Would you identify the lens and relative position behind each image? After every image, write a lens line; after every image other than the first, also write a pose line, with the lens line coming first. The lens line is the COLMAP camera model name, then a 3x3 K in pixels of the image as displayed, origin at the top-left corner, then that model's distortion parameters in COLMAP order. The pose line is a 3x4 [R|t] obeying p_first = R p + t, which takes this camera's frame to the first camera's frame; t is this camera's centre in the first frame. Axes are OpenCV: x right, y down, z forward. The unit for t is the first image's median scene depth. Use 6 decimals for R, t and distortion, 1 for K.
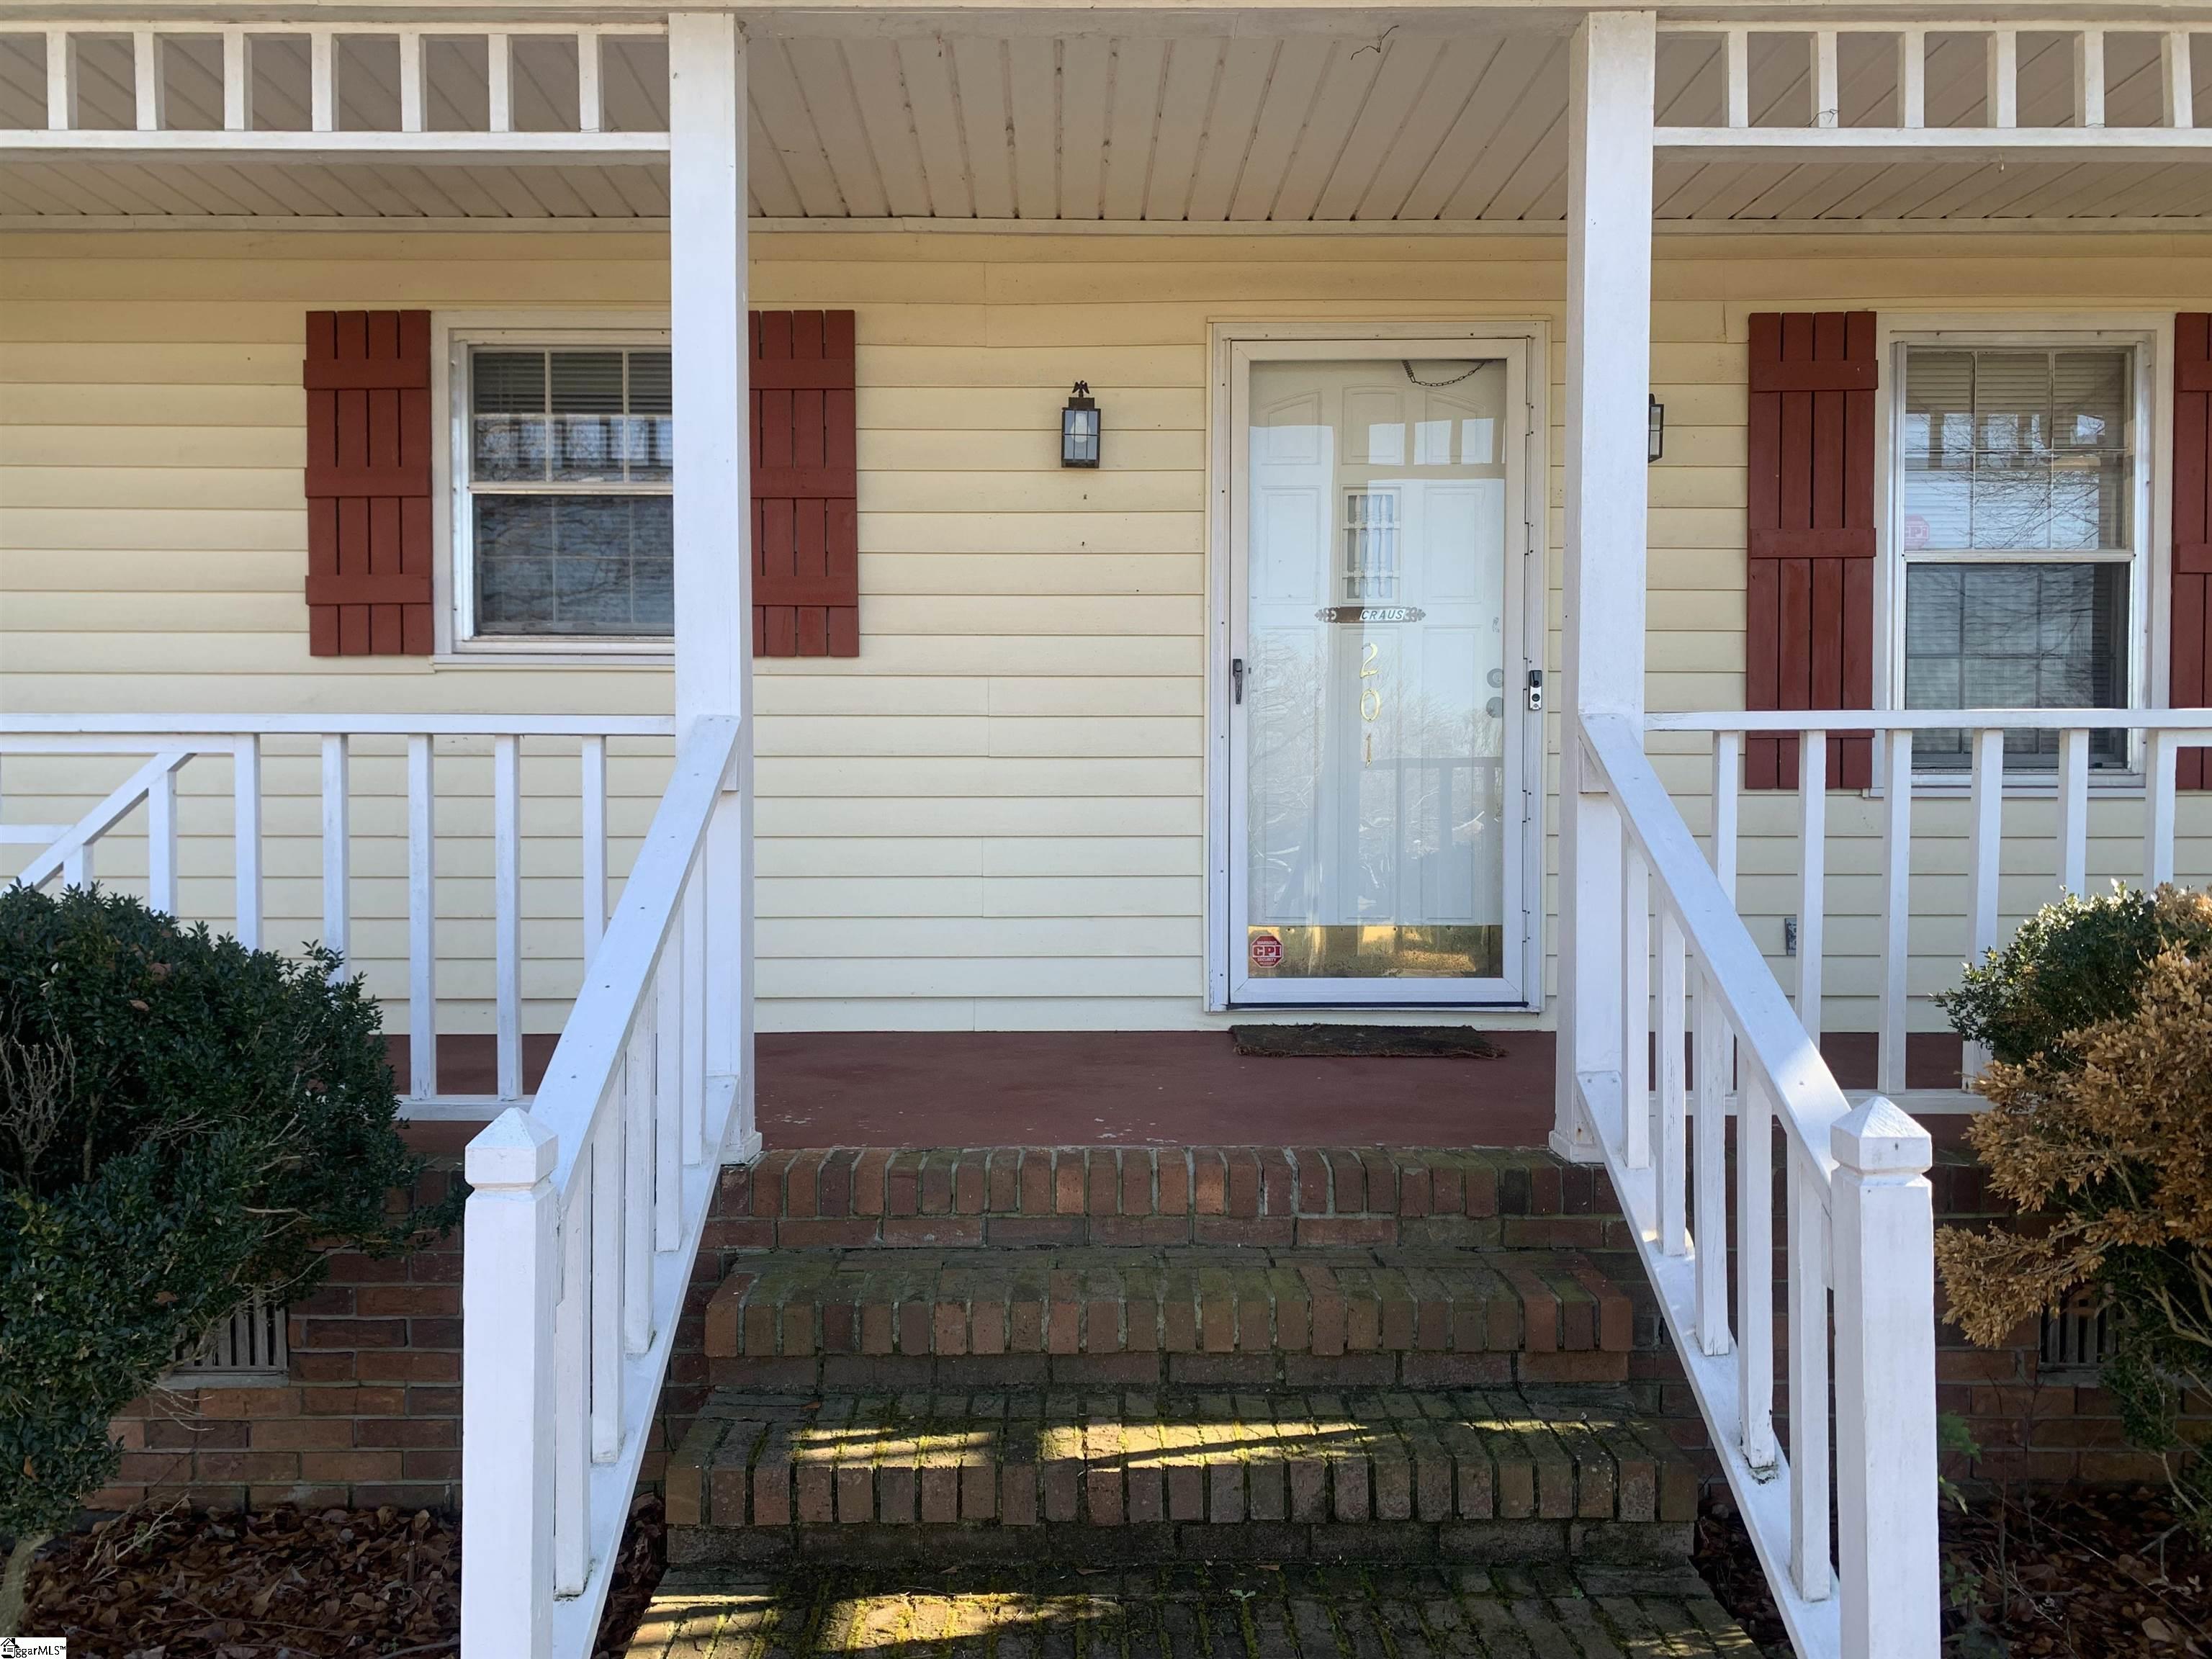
lens RADIAL K [[1682.2, 0, 1094.2], [0, 1682.2, 838.8], [0, 0, 1]] dist [0.028364, -0.041530]
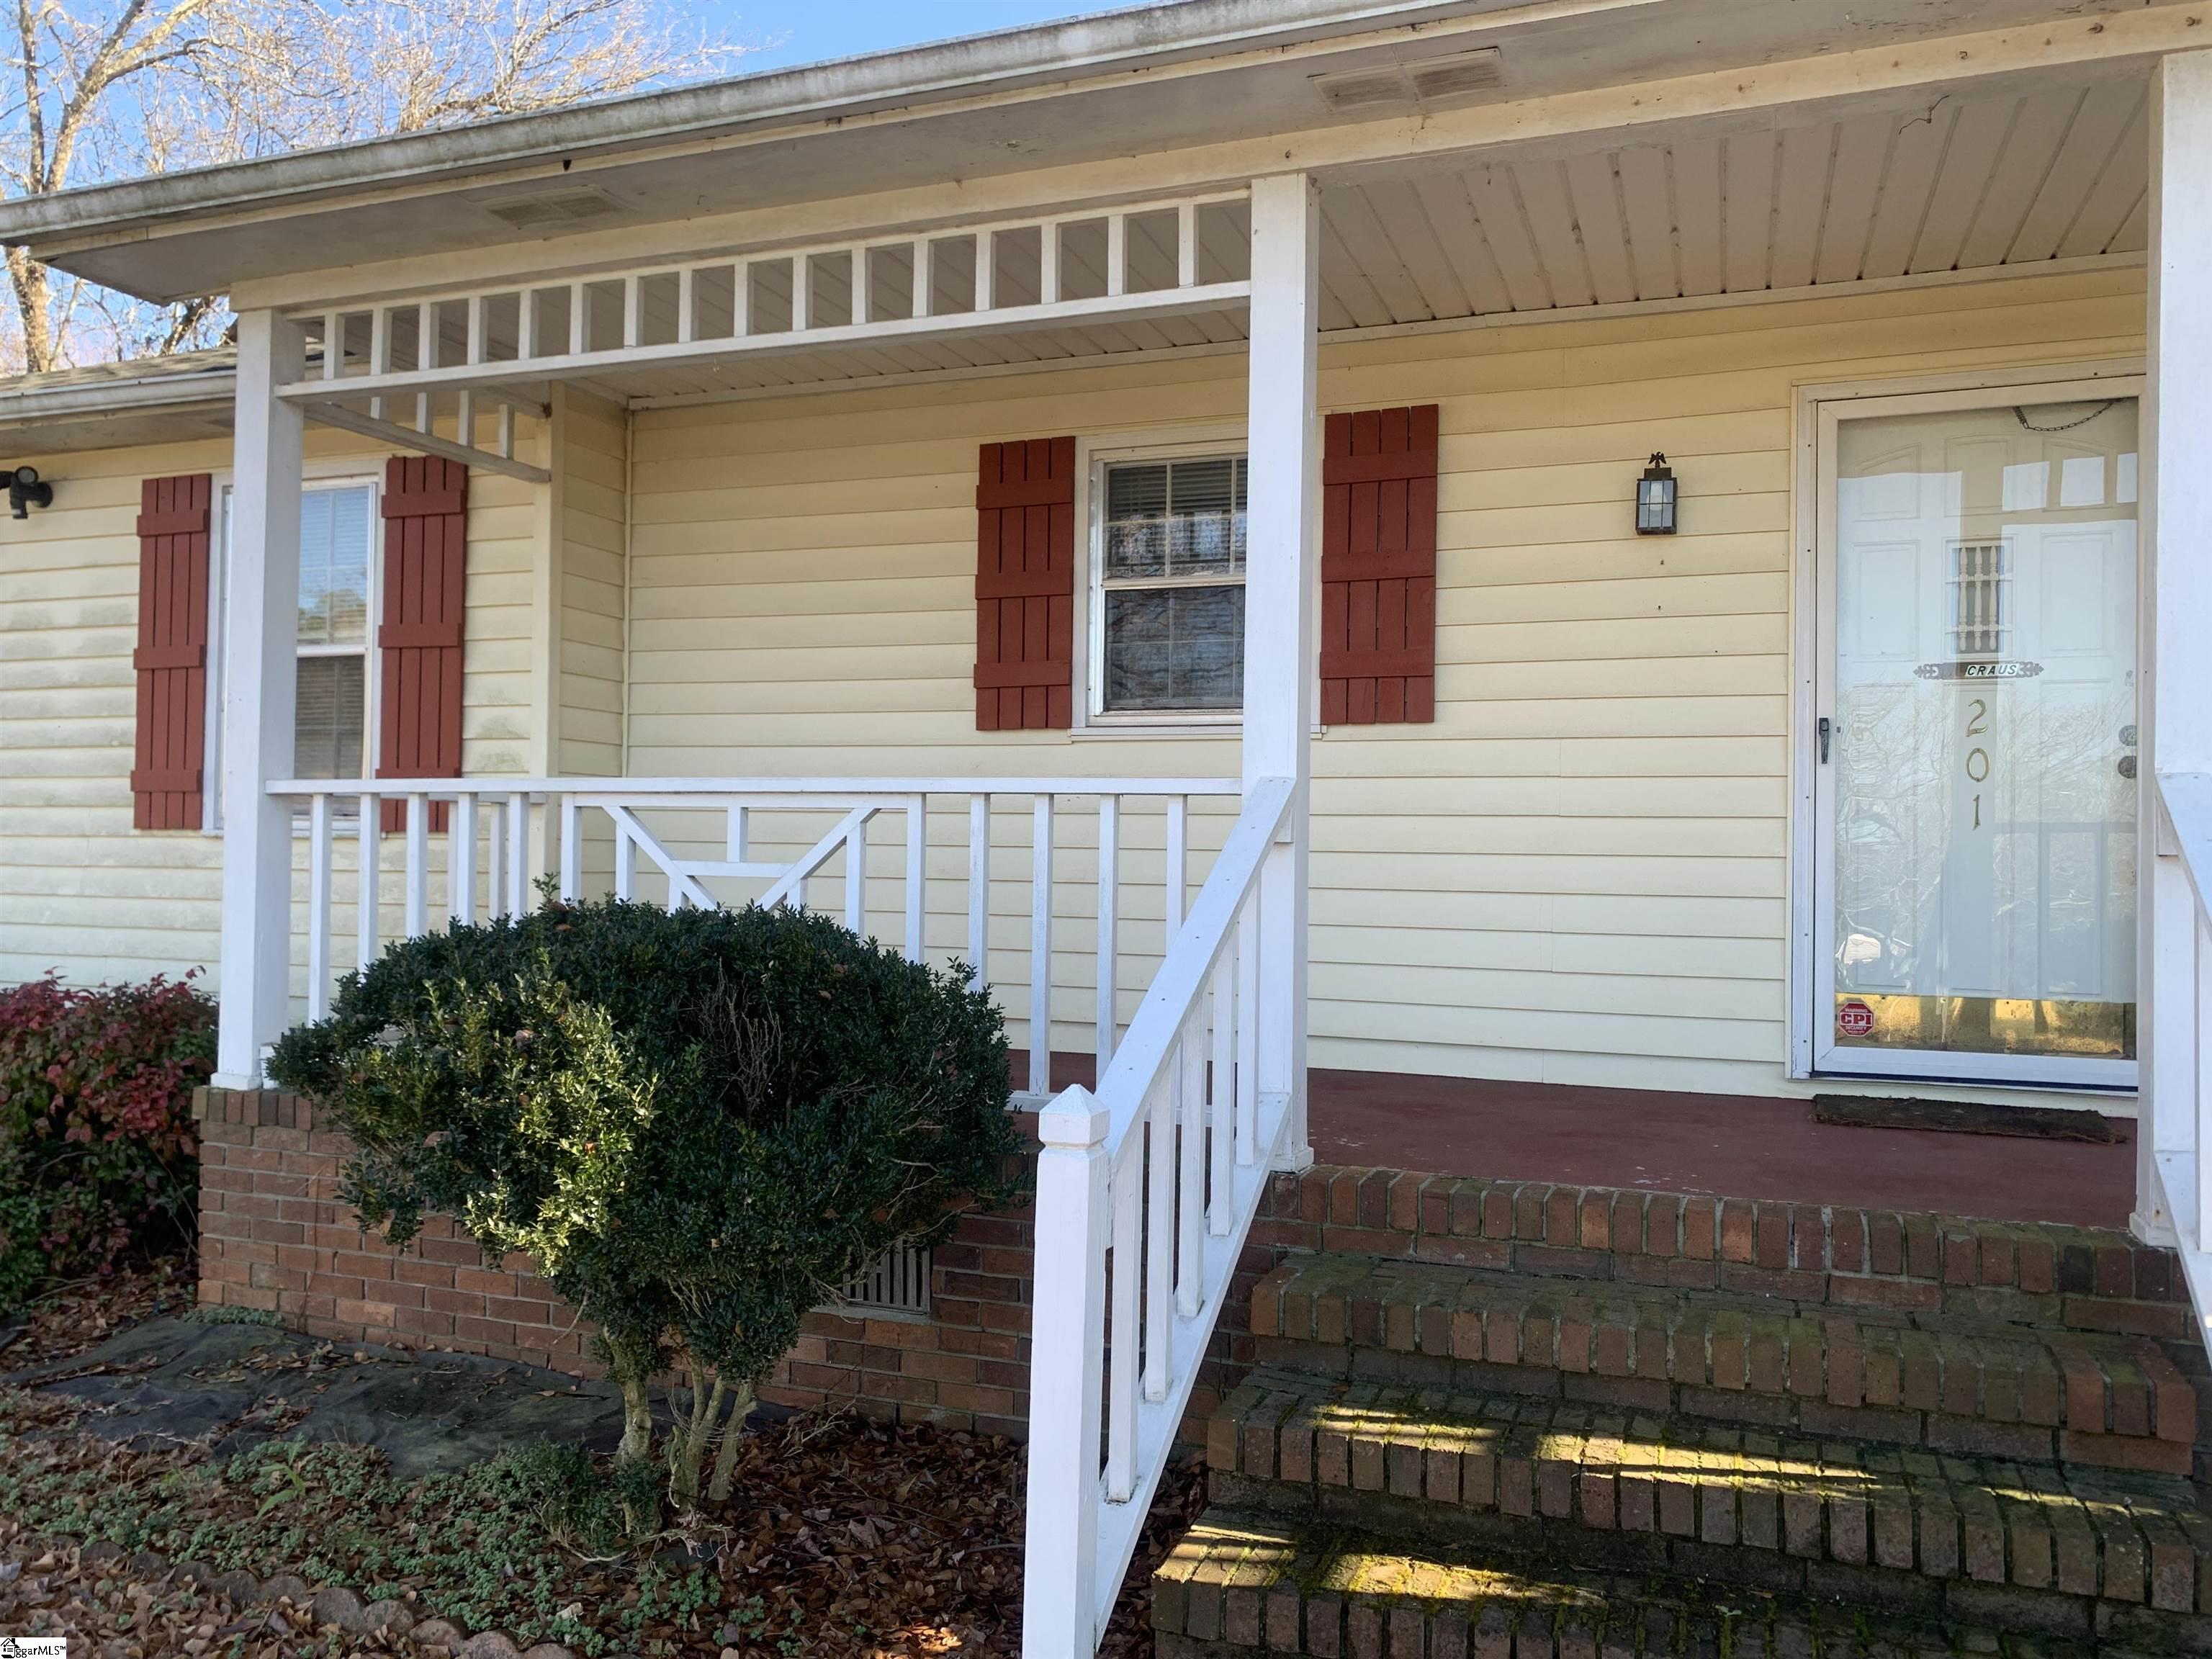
lens RADIAL K [[1682.2, 0, 1100.7], [0, 1682.2, 836.1], [0, 0, 1]] dist [0.028364, -0.041530]
pose [[0.930626, 0.009386, -0.365851, 0.079083], [-0.024559, 0.999019, -0.036841, 0.011695], [0.365147, 0.043270, 0.929944, -0.103069]]
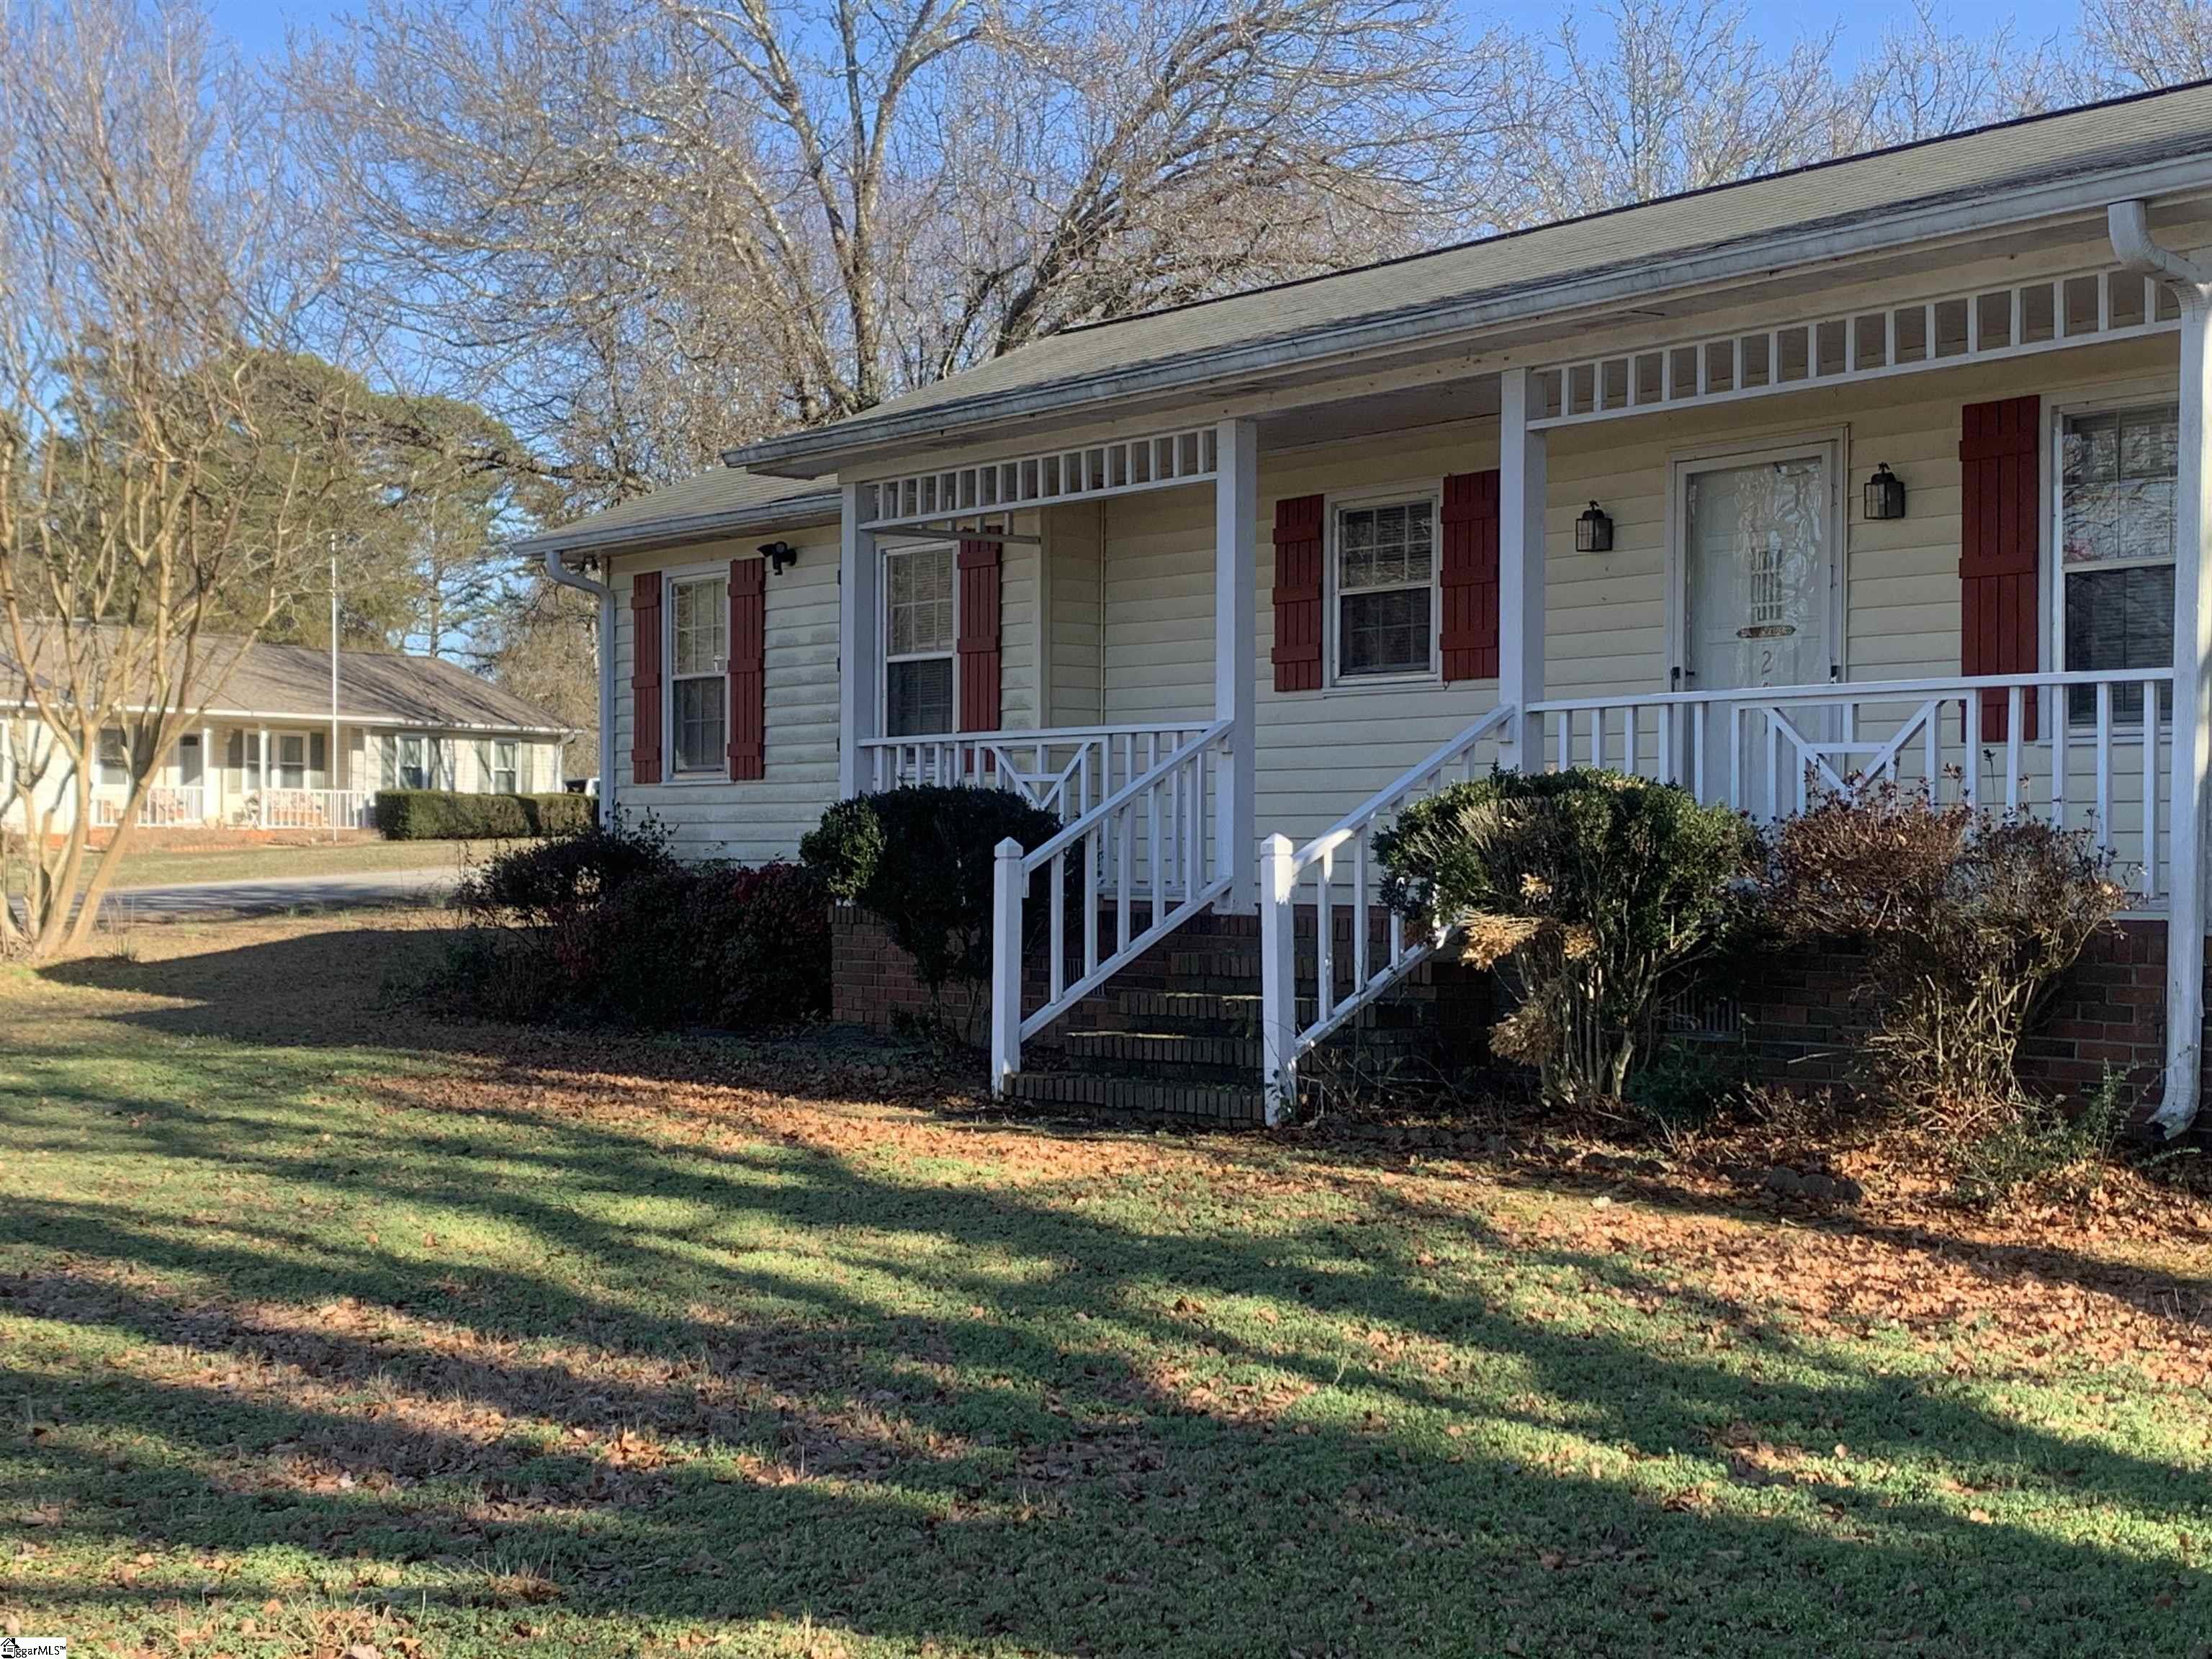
lens RADIAL K [[3019.8, 0, 1063.4], [0, 3019.8, 833.6], [0, 0, 1]] dist [0.135928, 0.000000]
pose [[0.605729, -0.003652, -0.795662, 2.843943], [-0.025793, 0.999374, -0.024223, 0.183264], [0.795253, 0.035195, 0.605256, -1.627490]]
